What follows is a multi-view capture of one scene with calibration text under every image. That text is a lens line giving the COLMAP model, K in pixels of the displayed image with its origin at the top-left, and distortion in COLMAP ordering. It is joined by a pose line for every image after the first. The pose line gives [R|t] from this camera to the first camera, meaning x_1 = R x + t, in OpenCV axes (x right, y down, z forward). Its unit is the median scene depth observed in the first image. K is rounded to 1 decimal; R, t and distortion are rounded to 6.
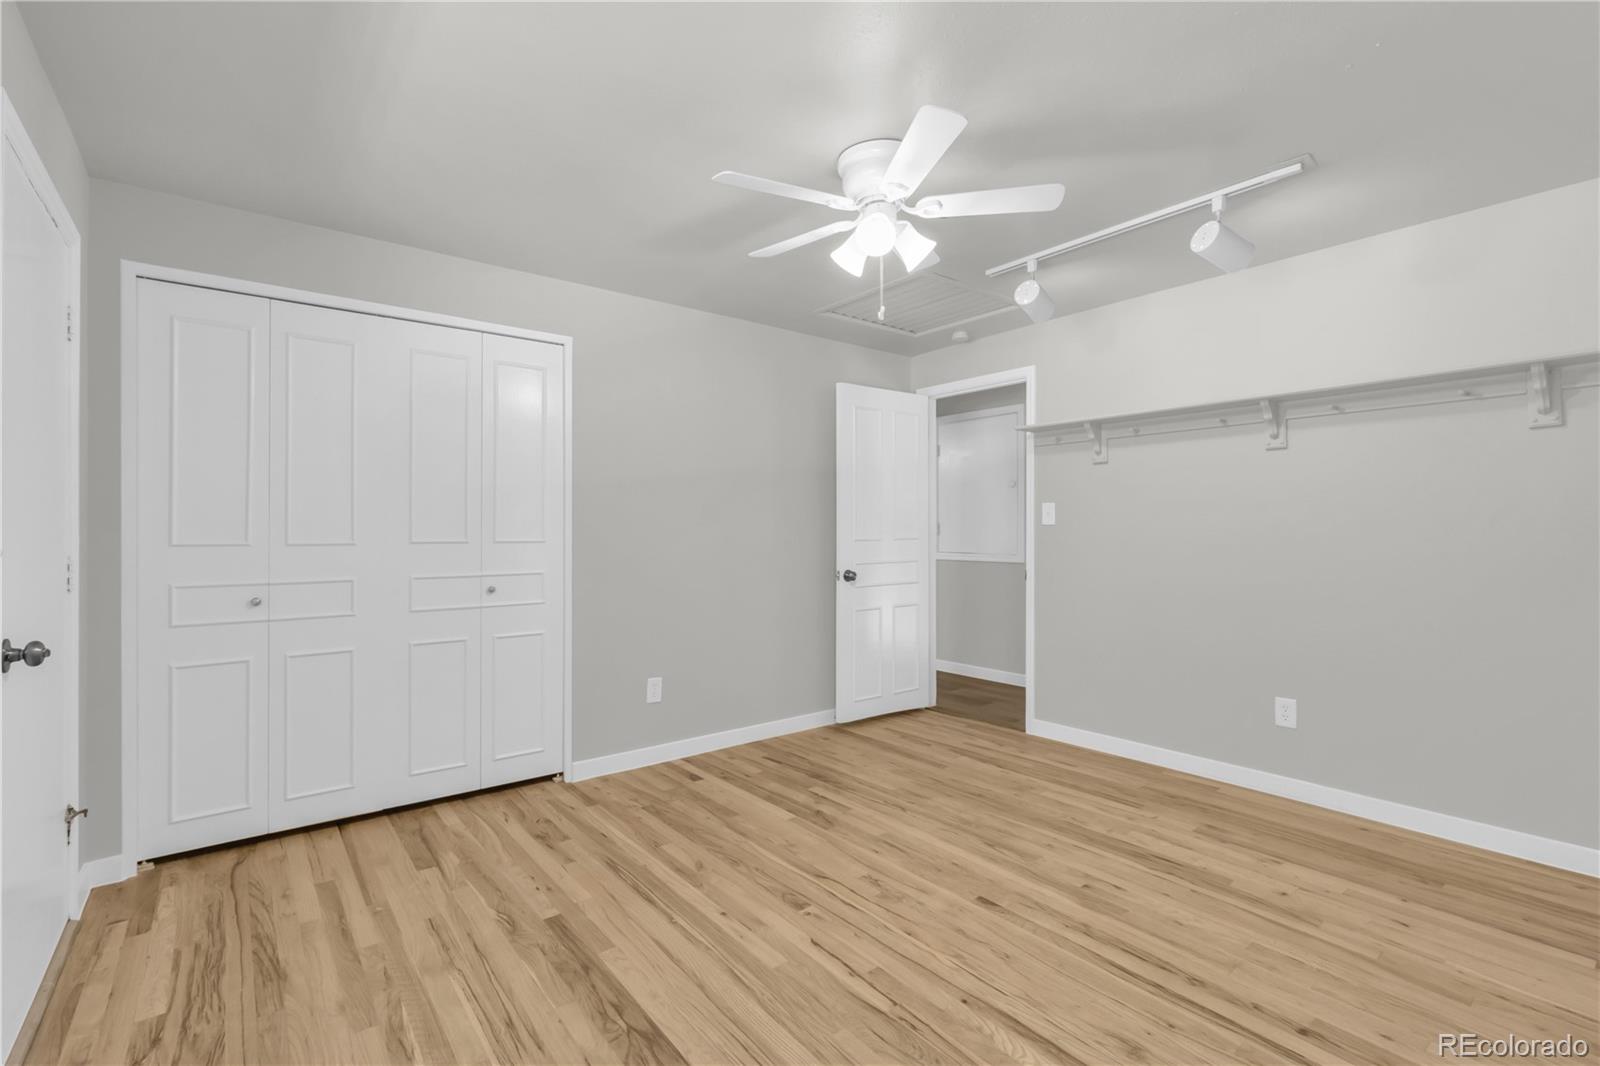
lens RADIAL K [[704.2, 0, 801.1], [0, 704.2, 510.6], [0, 0, 1]] dist [-0.003181, -0.000690]
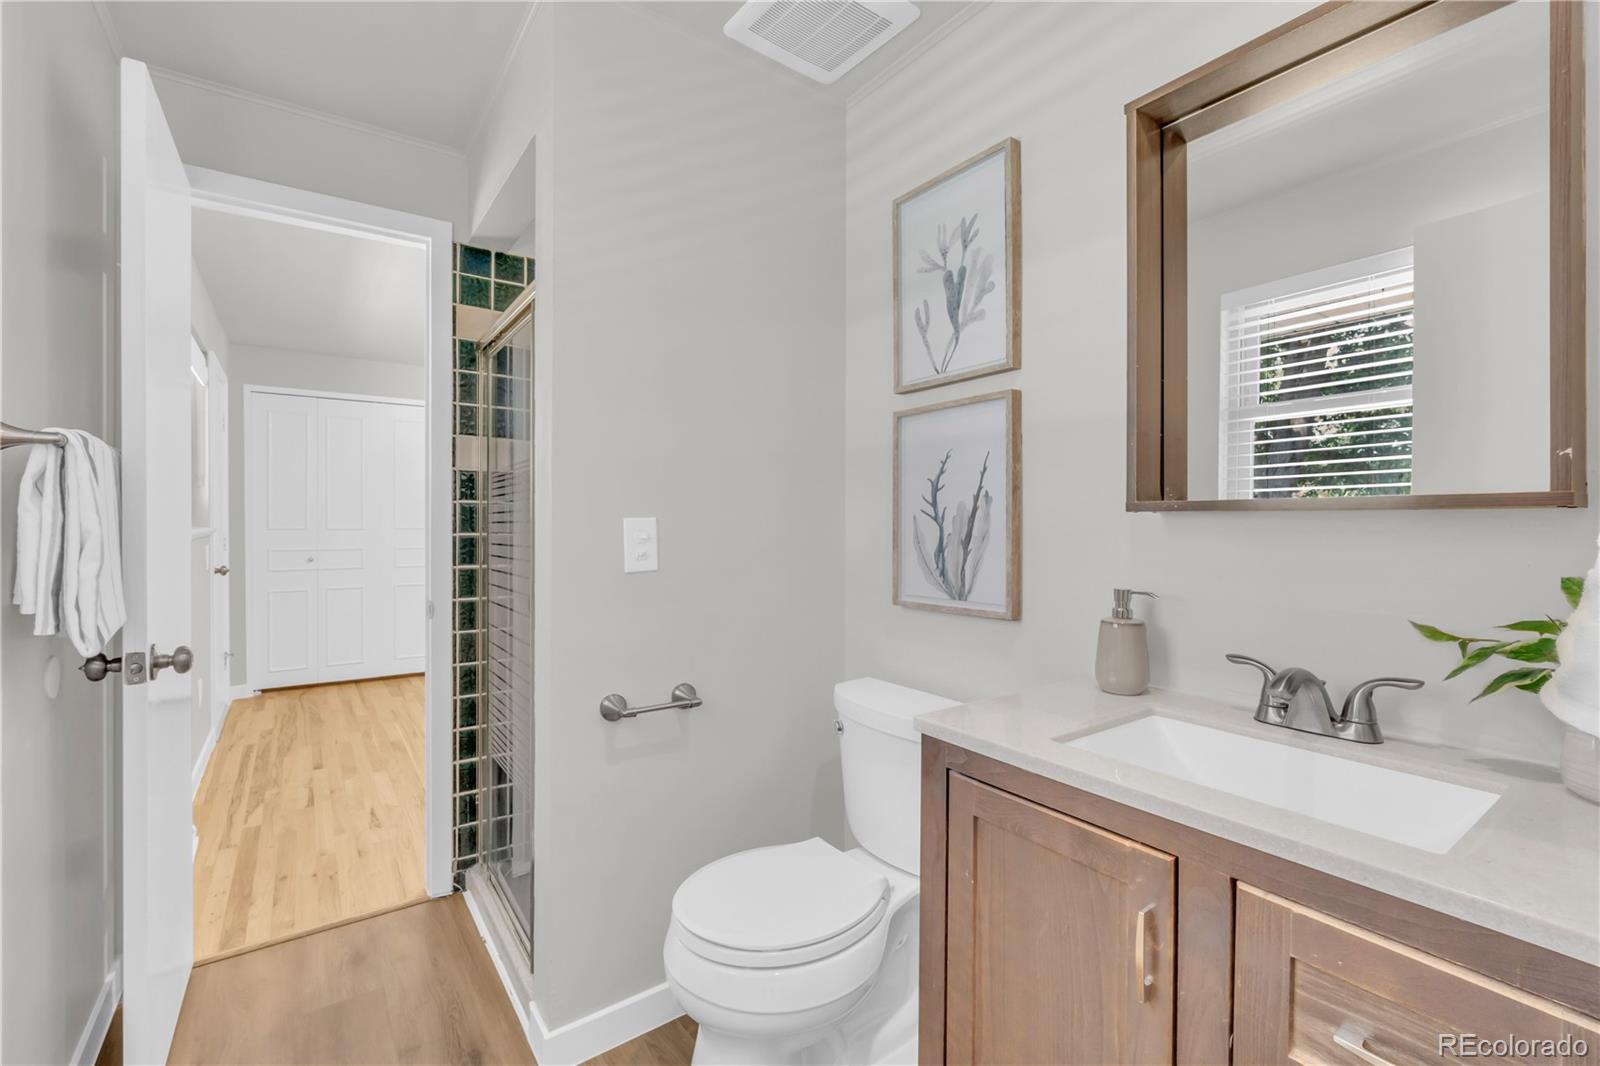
lens RADIAL K [[704.2, 0, 801.1], [0, 704.2, 510.6], [0, 0, 1]] dist [-0.003181, -0.000690]
pose [[0.998463, -0.002524, -0.055373, 0.690801], [0.002612, 0.999995, 0.001502, -0.002541], [0.055369, -0.001645, 0.998465, -0.874126]]
